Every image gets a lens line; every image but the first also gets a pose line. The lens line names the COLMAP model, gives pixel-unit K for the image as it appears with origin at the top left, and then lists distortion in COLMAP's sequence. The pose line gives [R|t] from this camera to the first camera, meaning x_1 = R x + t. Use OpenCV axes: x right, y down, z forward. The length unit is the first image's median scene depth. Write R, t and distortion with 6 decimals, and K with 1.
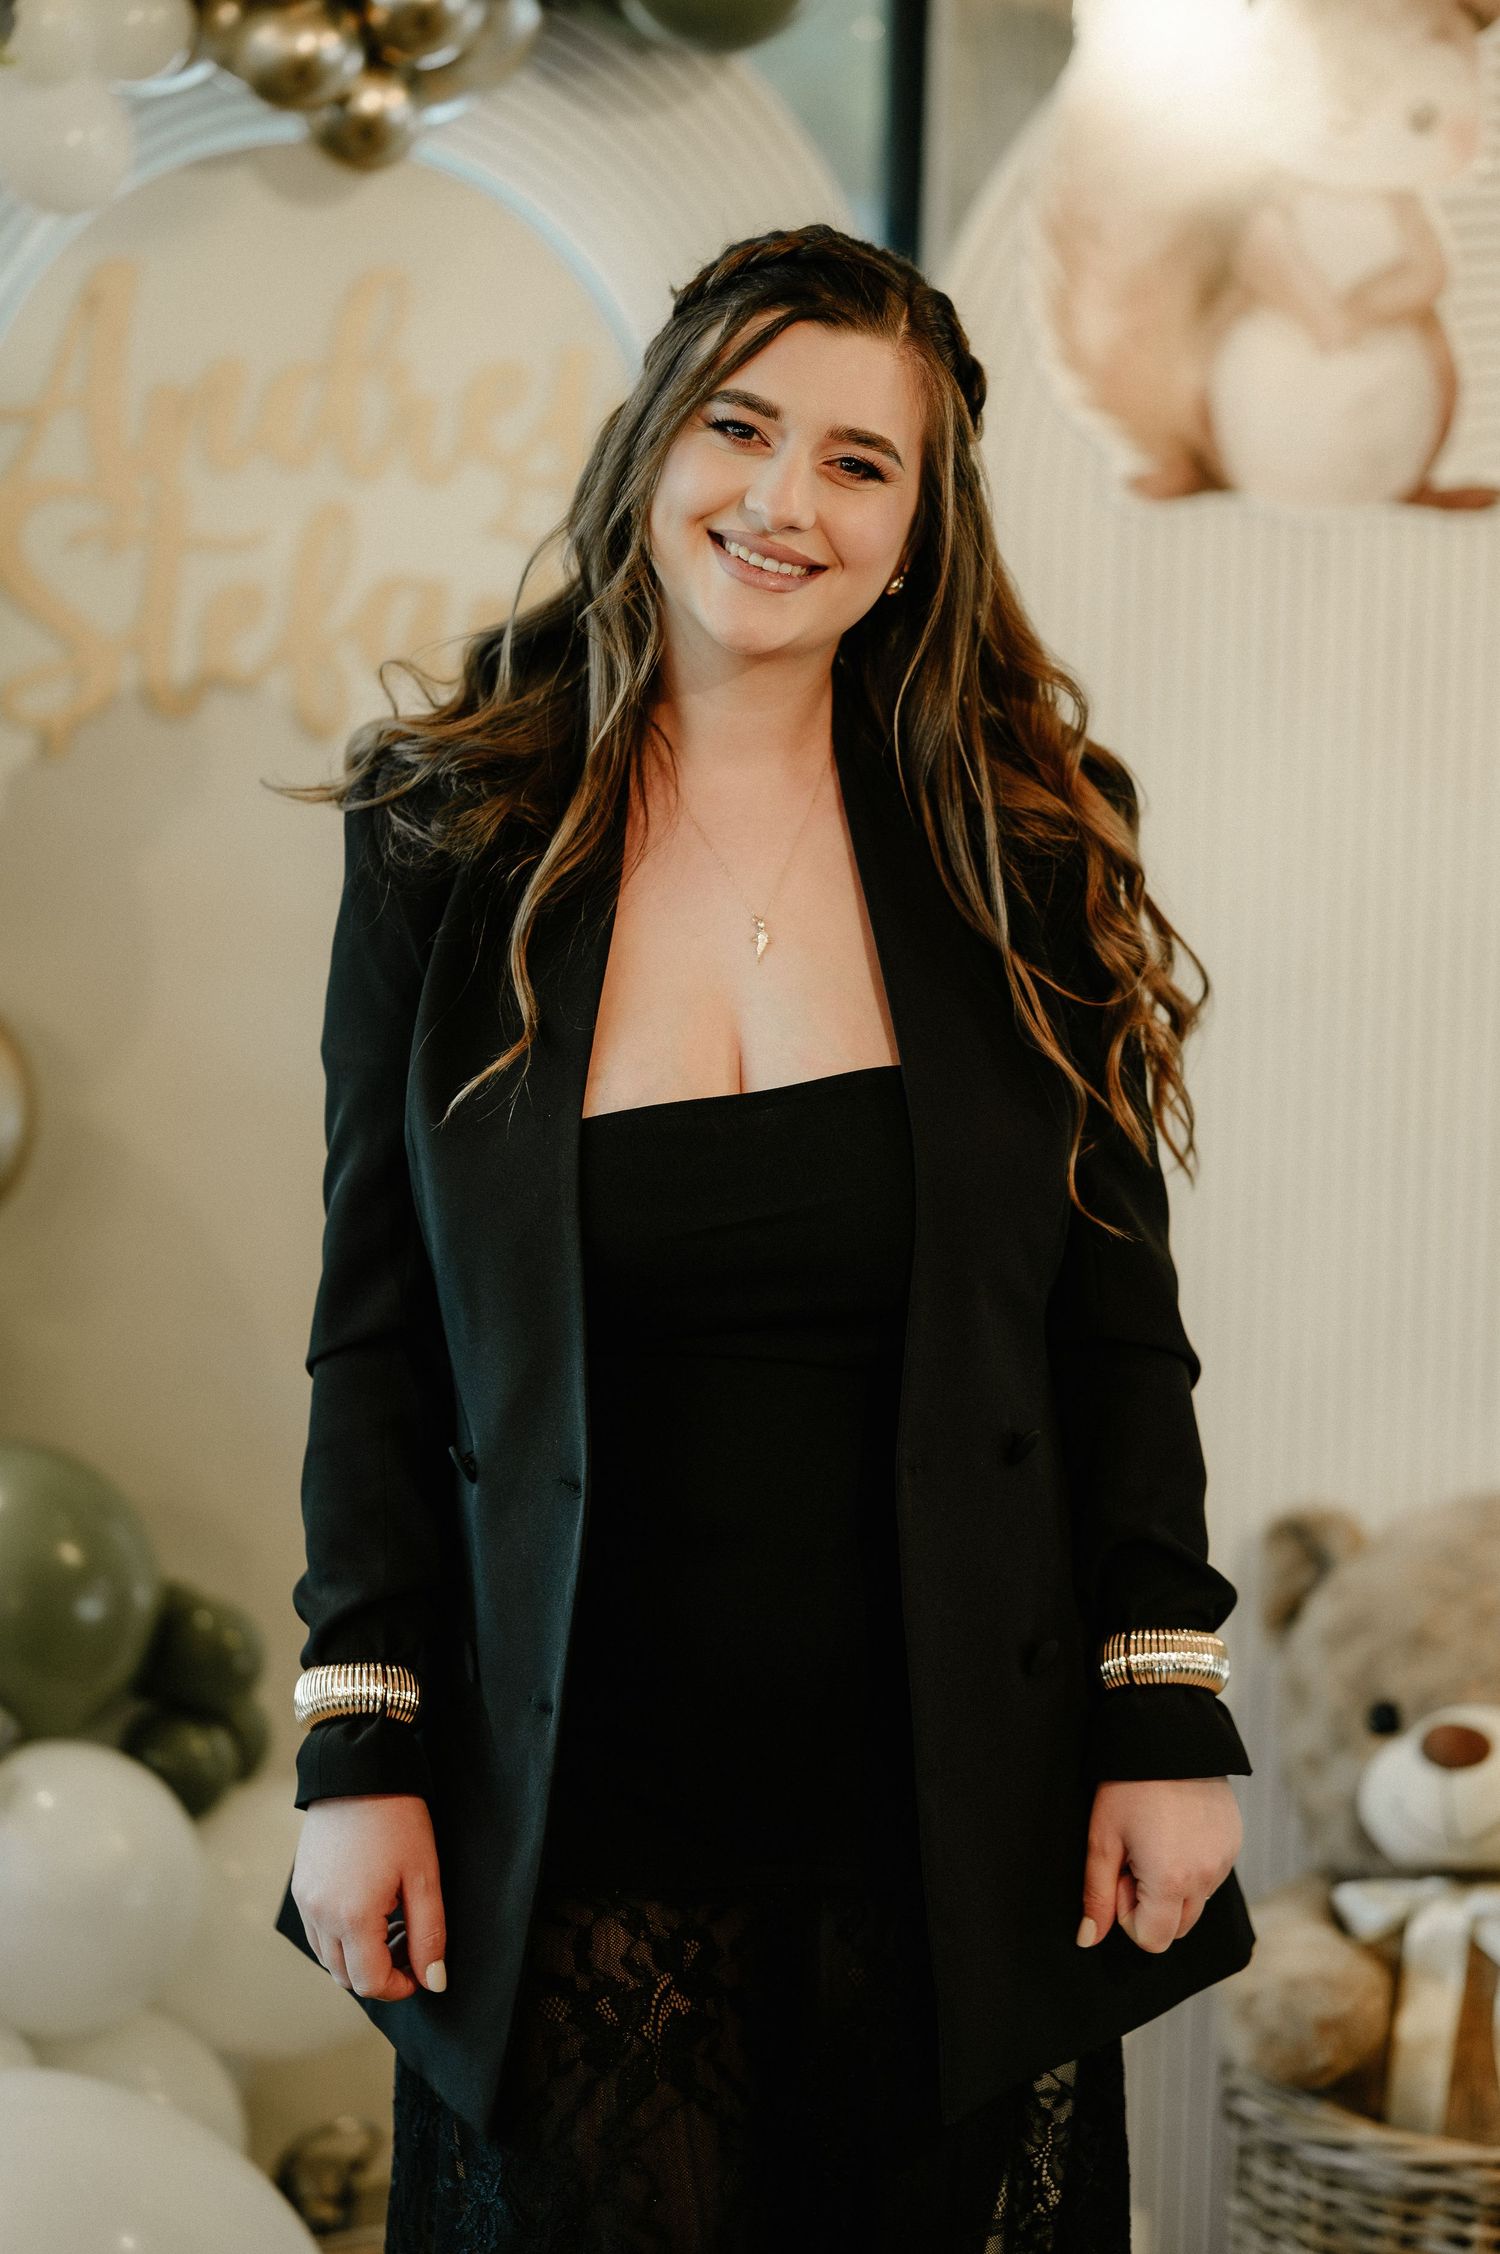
lens RADIAL K [[5766.3, 0, 750.0], [0, 5766.3, 1127.0], [0, 0, 1]] dist [0.388011, -0.349416]
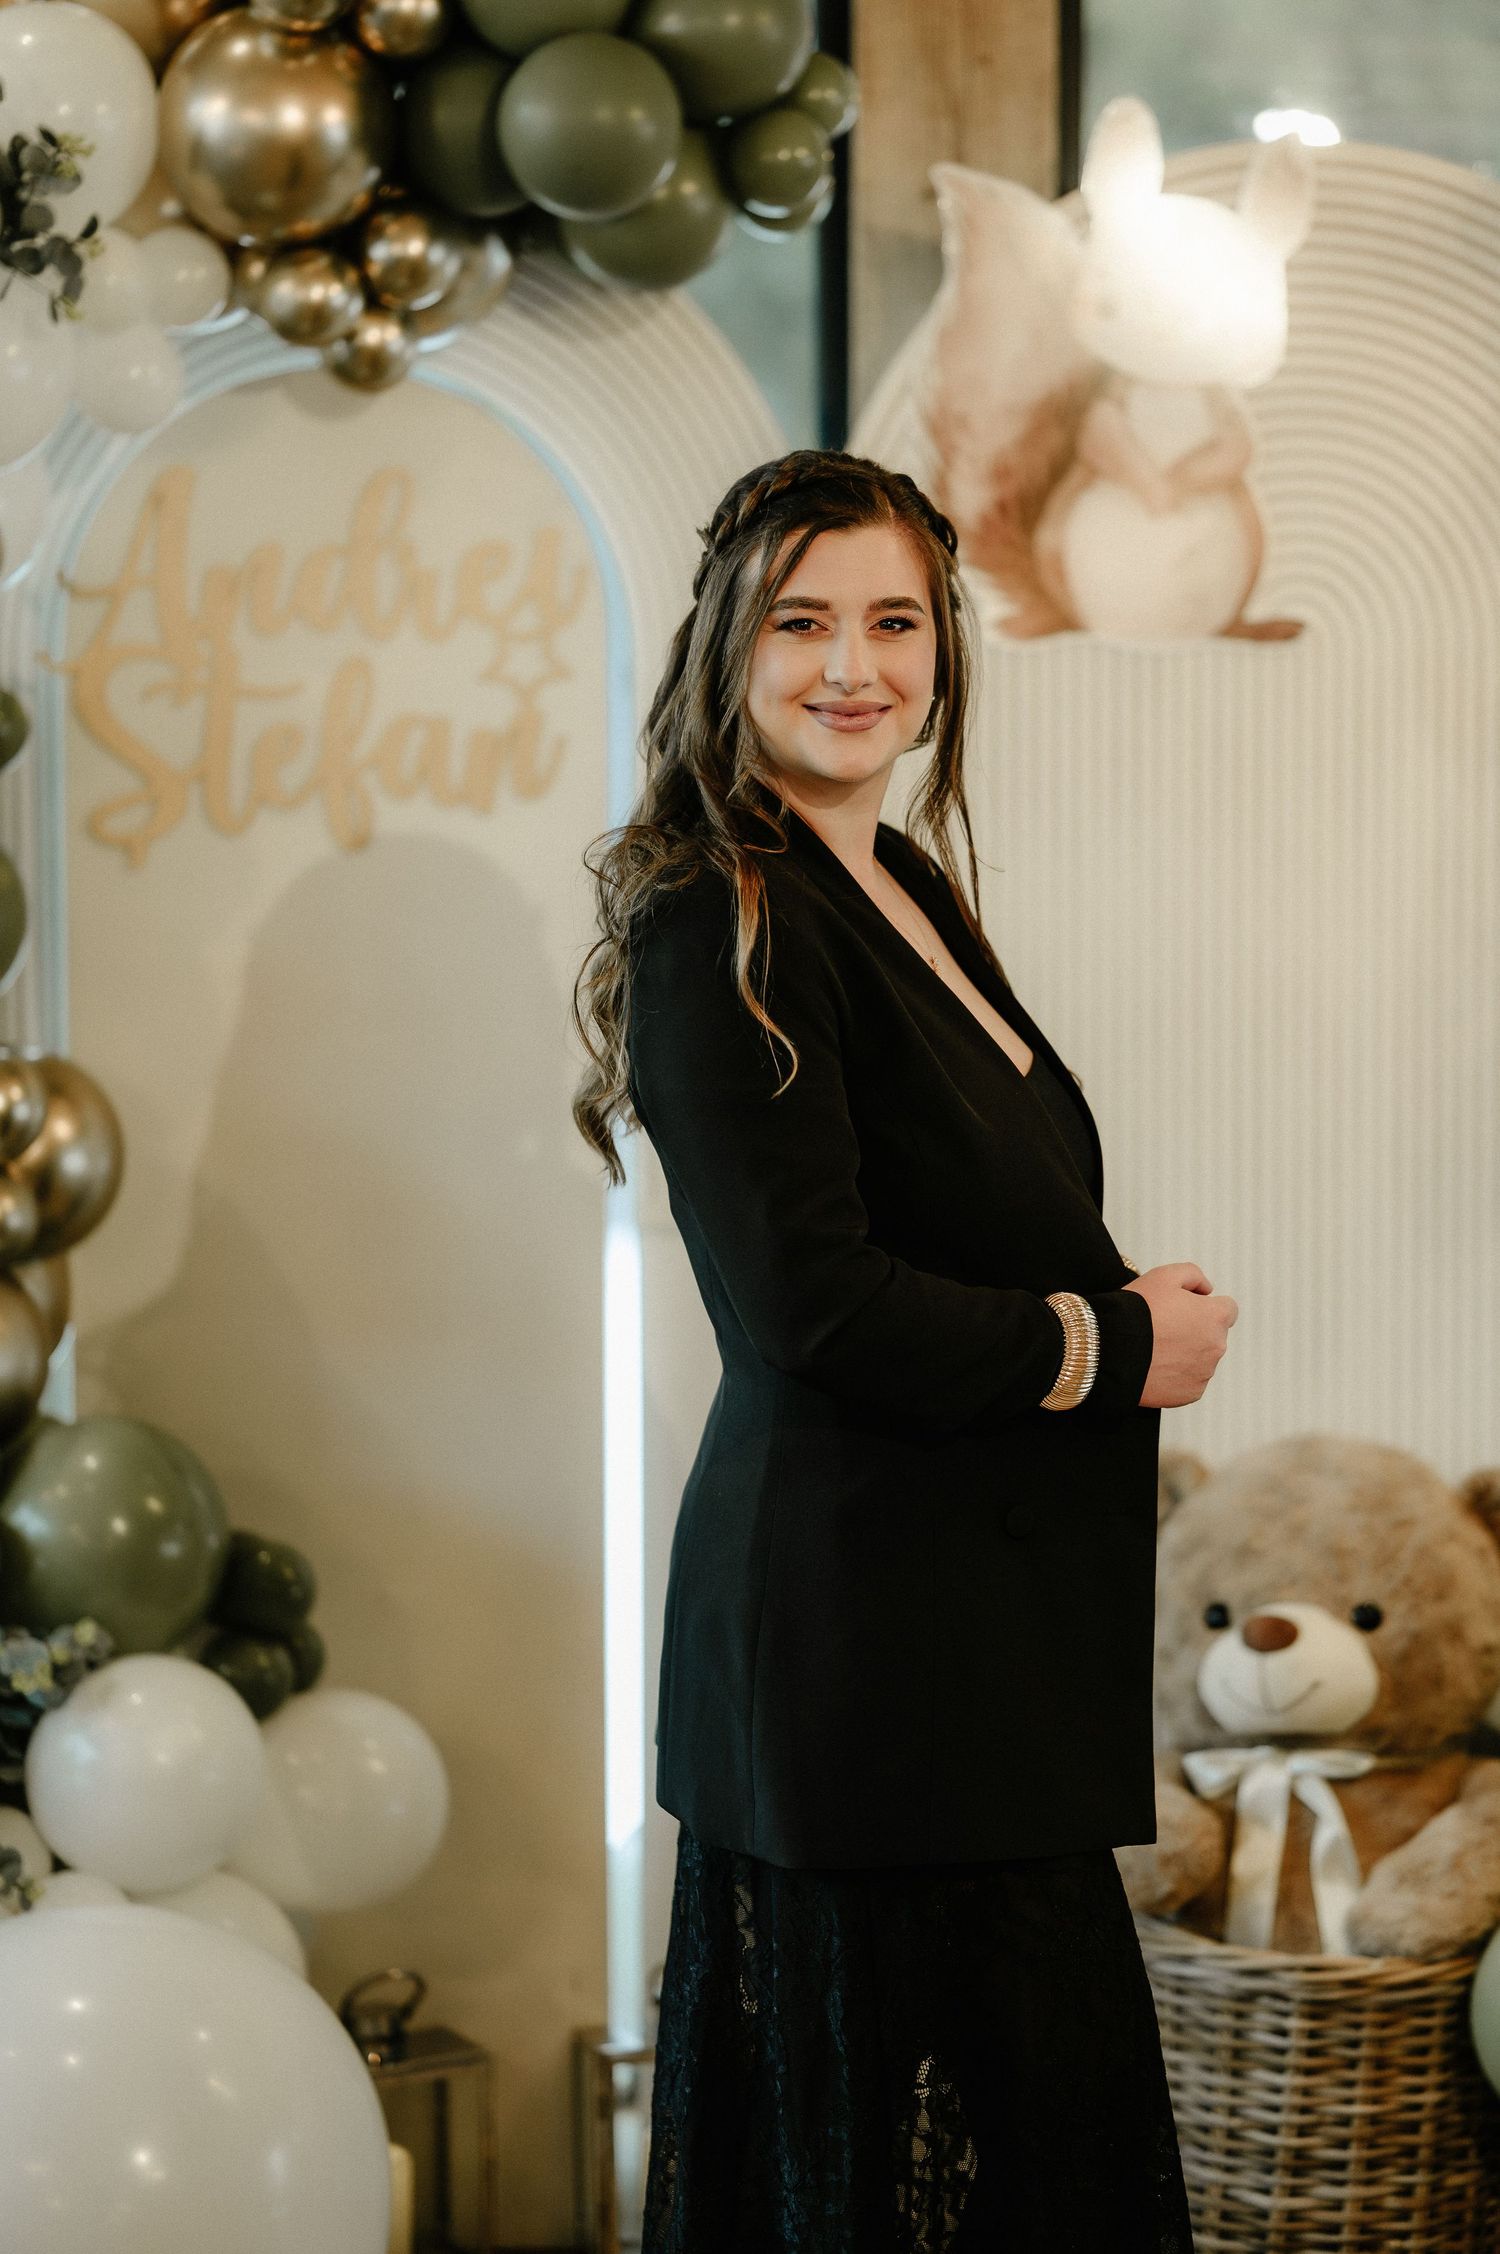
lens RADIAL K [[5766.3, 0, 750.0], [0, 5766.3, 1127.0], [0, 0, 1]] dist [0.388011, -0.349416]
pose [[0.998980, -0.022467, -0.039157, 0.059621], [0.021263, 0.999297, -0.030880, 0.033395], [0.039823, 0.030016, 0.998756, -0.232145]]
